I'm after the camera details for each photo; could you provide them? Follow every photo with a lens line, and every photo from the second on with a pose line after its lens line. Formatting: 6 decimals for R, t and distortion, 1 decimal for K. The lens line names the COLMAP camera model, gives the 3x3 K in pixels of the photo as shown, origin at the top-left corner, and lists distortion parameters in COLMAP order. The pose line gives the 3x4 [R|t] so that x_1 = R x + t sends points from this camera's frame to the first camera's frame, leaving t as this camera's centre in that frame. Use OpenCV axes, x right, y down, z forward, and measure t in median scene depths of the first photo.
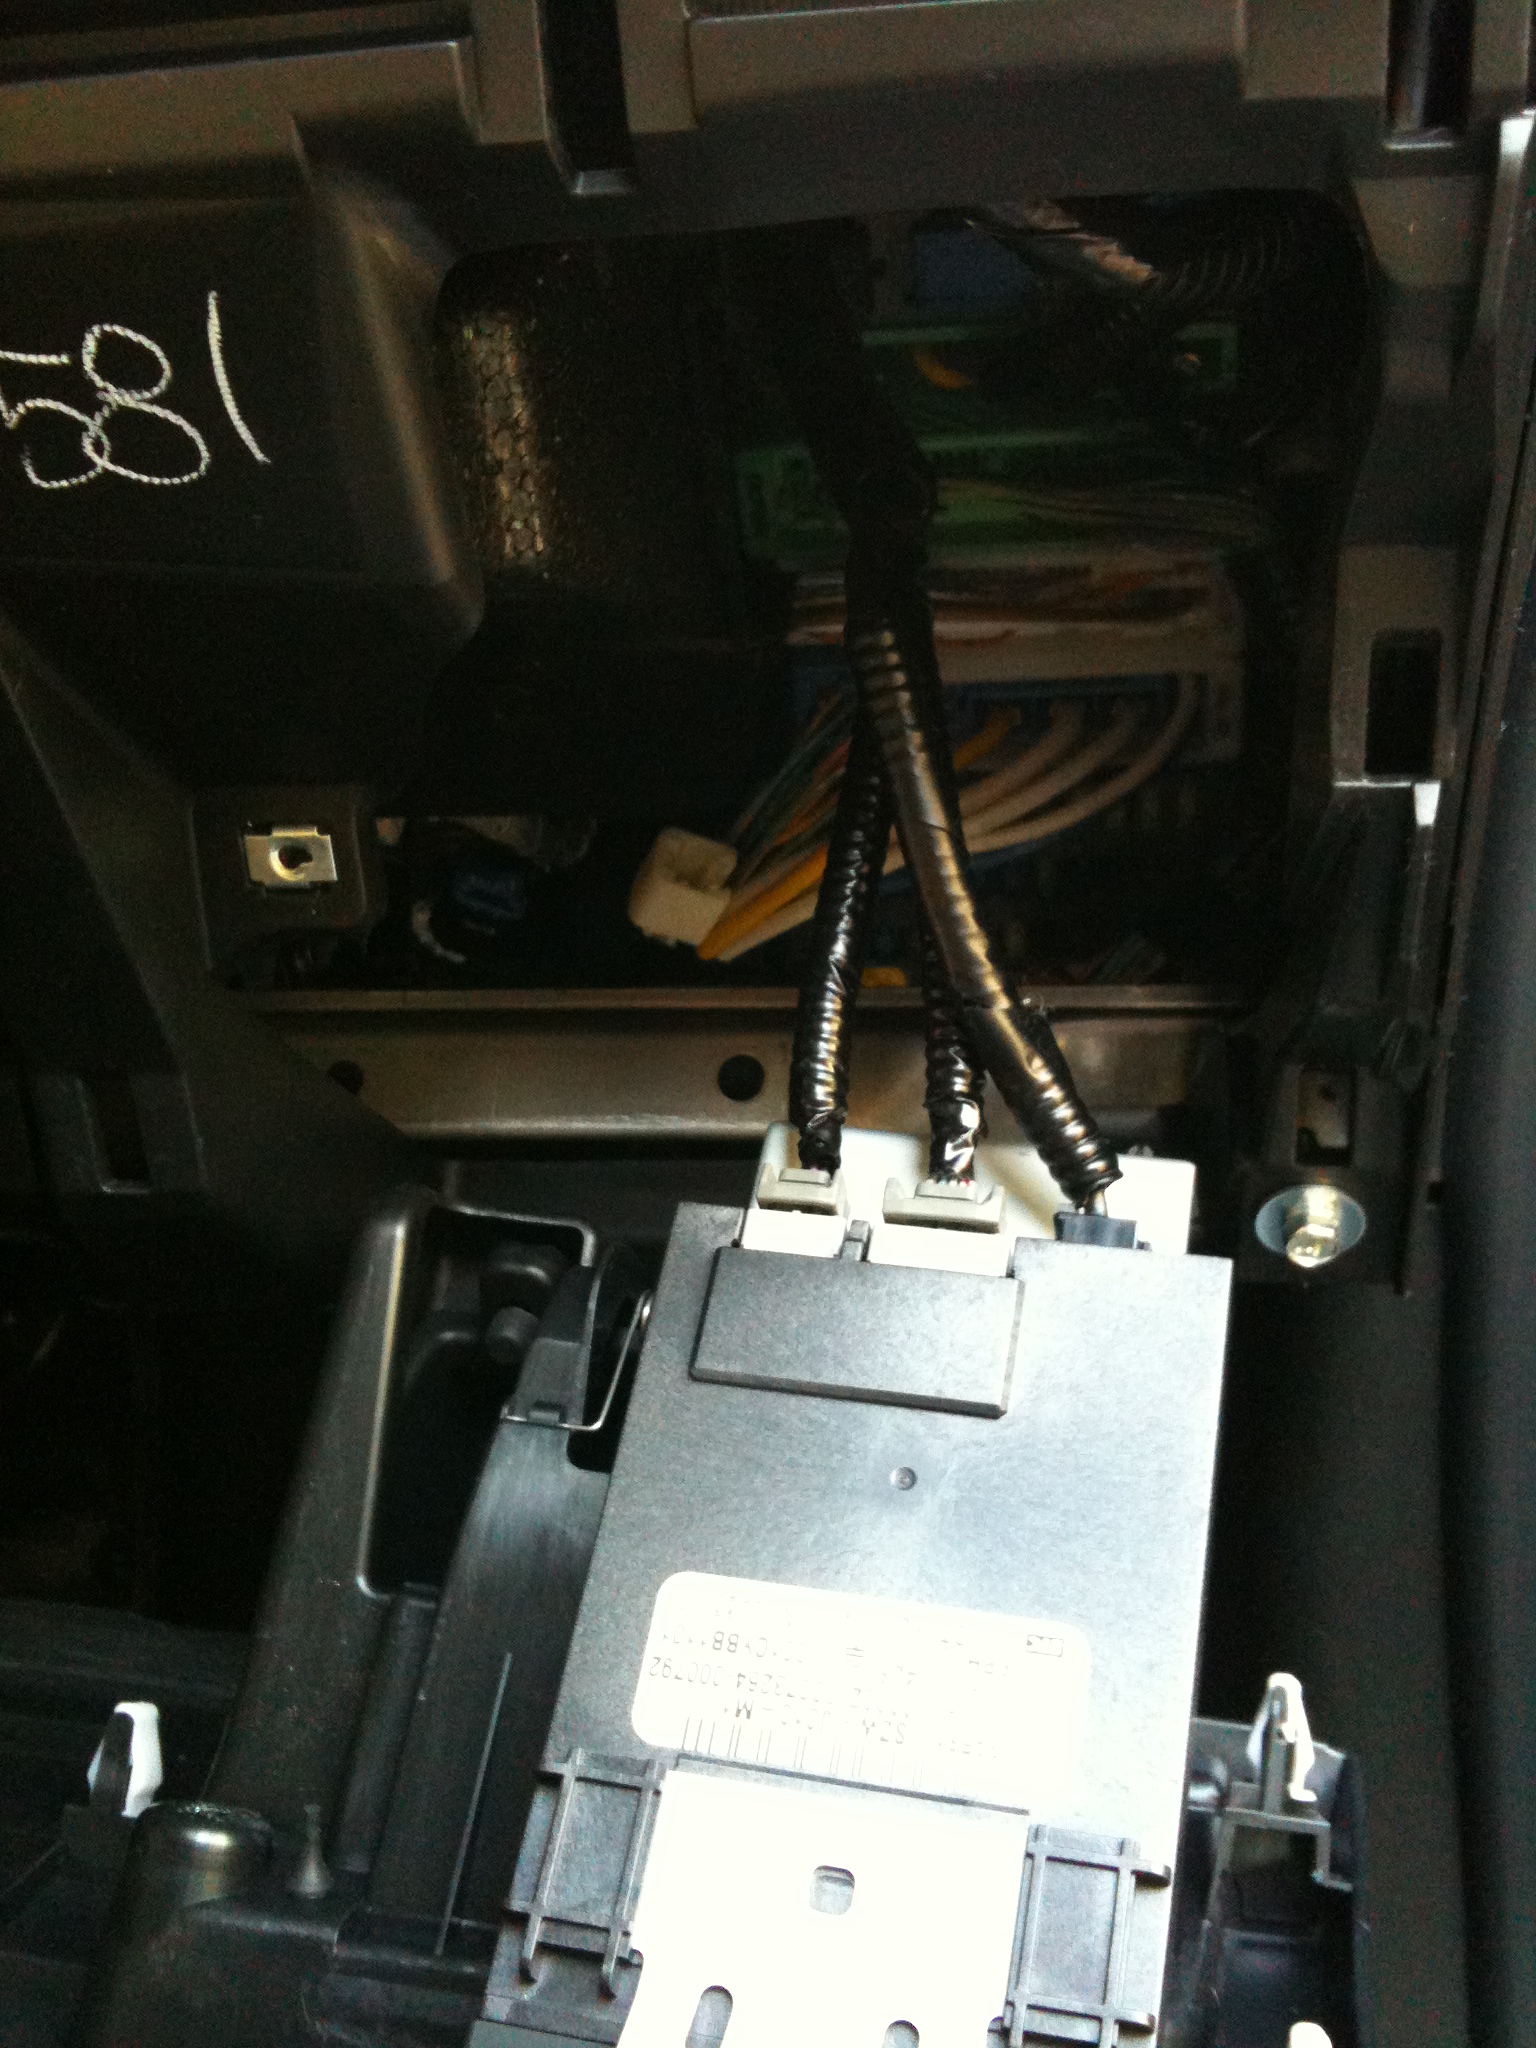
lens RADIAL K [[2131.3, 0, 772.5], [0, 2131.3, 995.9], [0, 0, 1]] dist [0.072035, -0.310464]
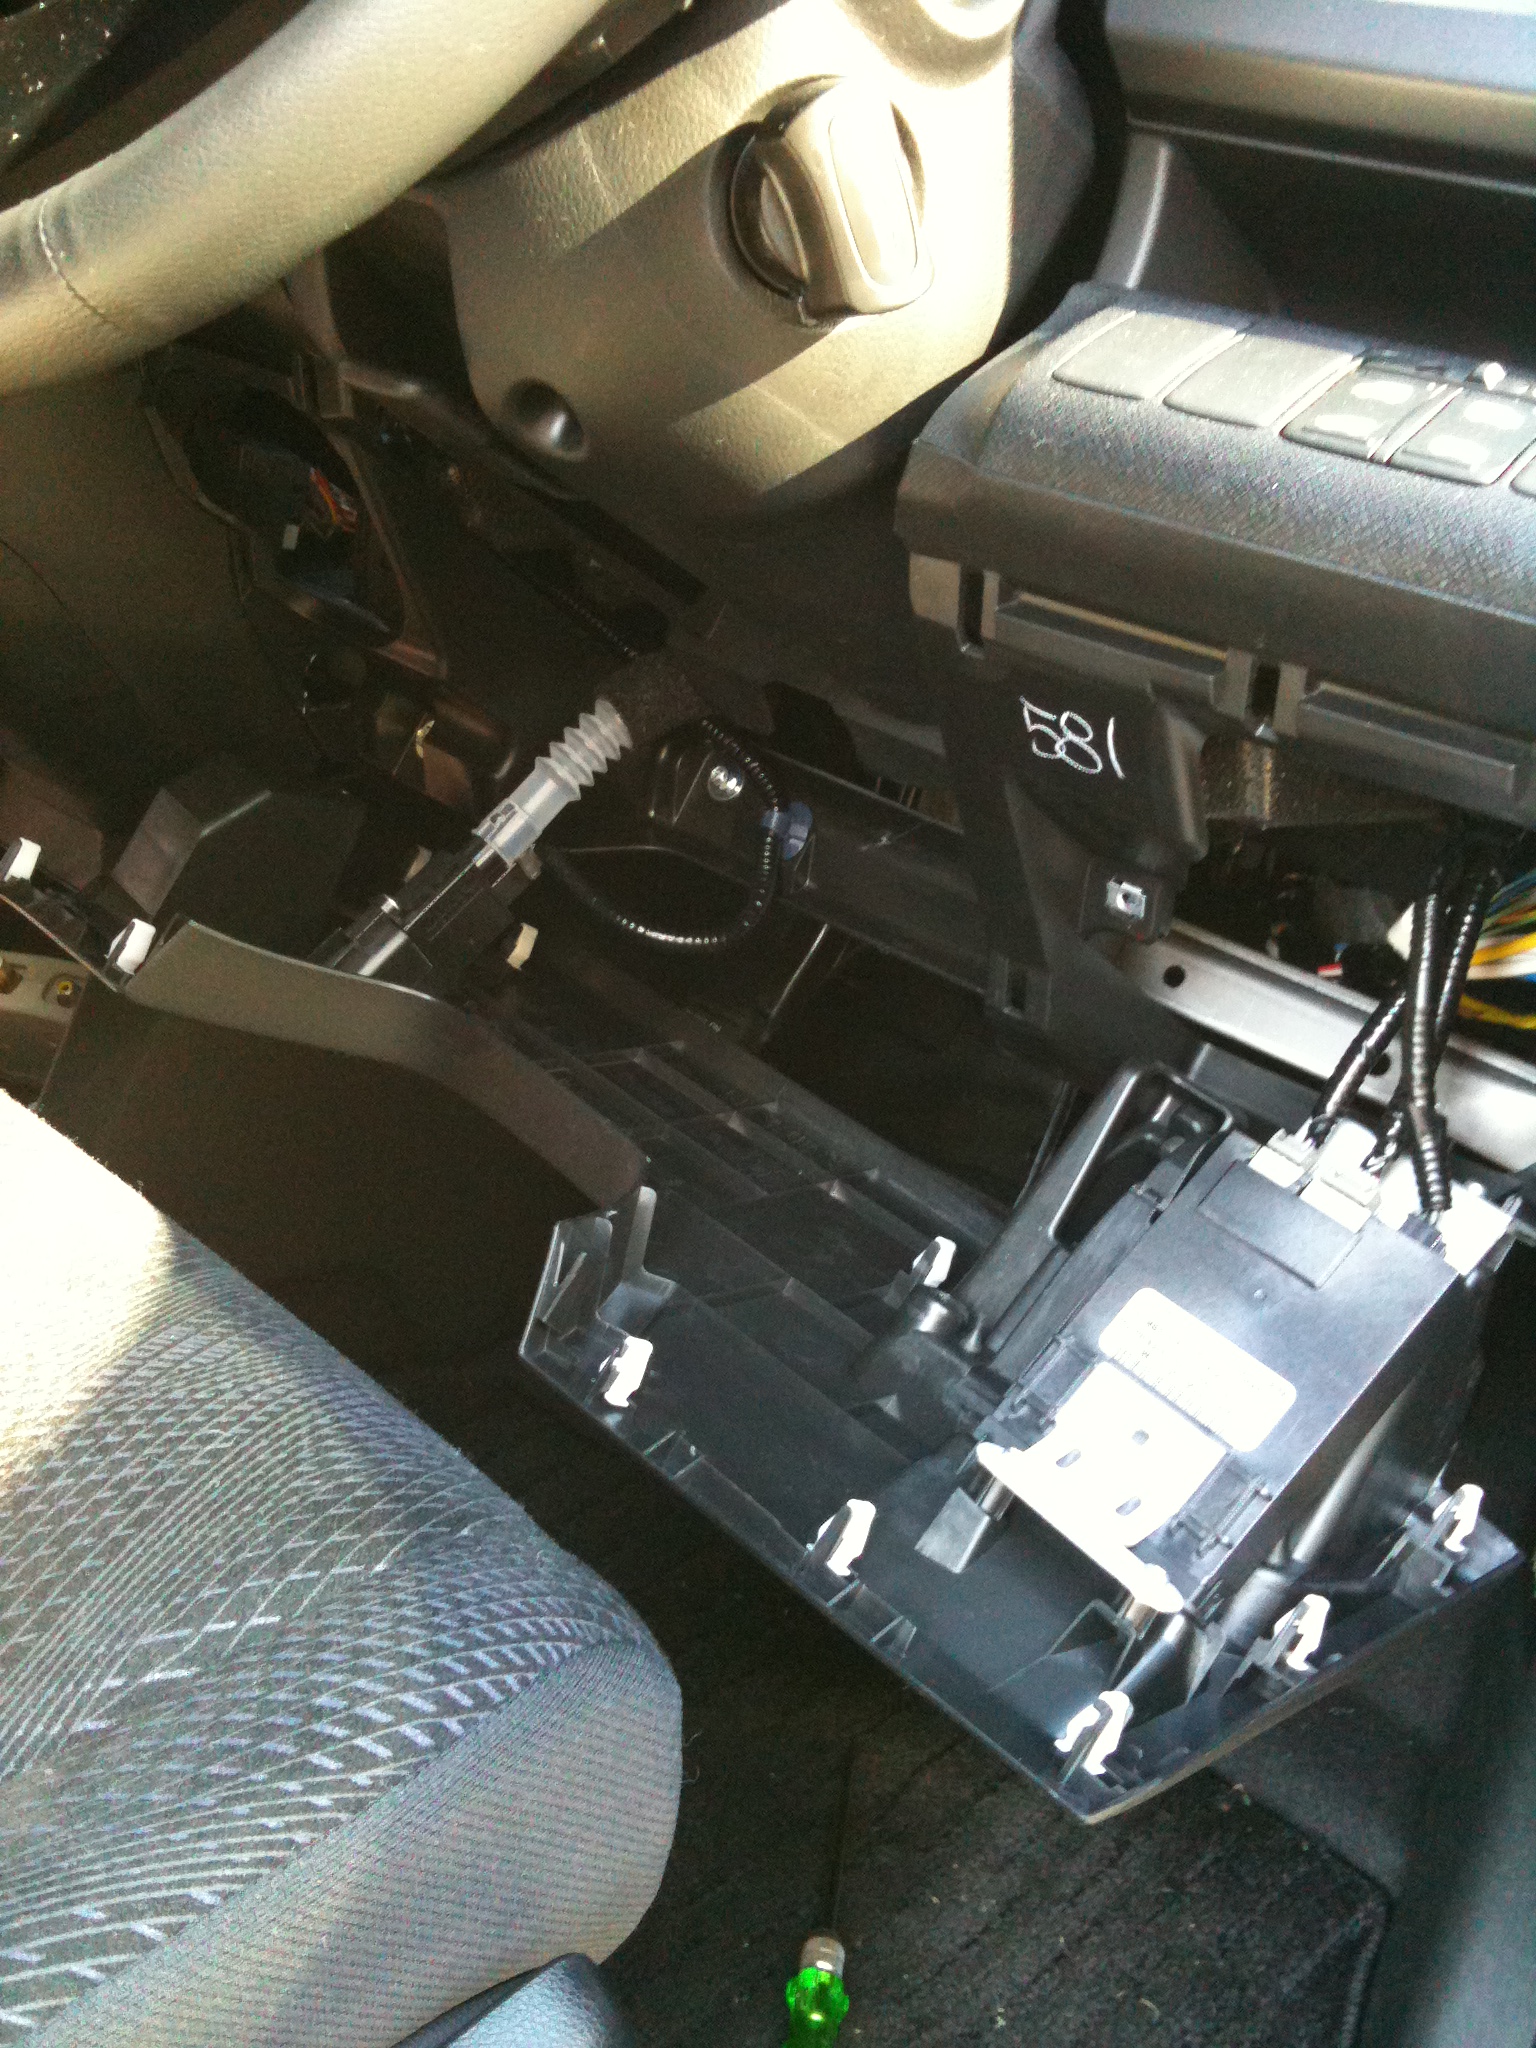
lens RADIAL K [[2159.2, 0, 768.0], [0, 2159.2, 1024.0], [0, 0, 1]] dist [0.070217, -0.262636]
pose [[0.803965, 0.378831, -0.458396, 0.504219], [-0.287339, 0.922344, 0.258297, -0.400372], [0.520650, -0.075947, 0.850385, -0.969175]]
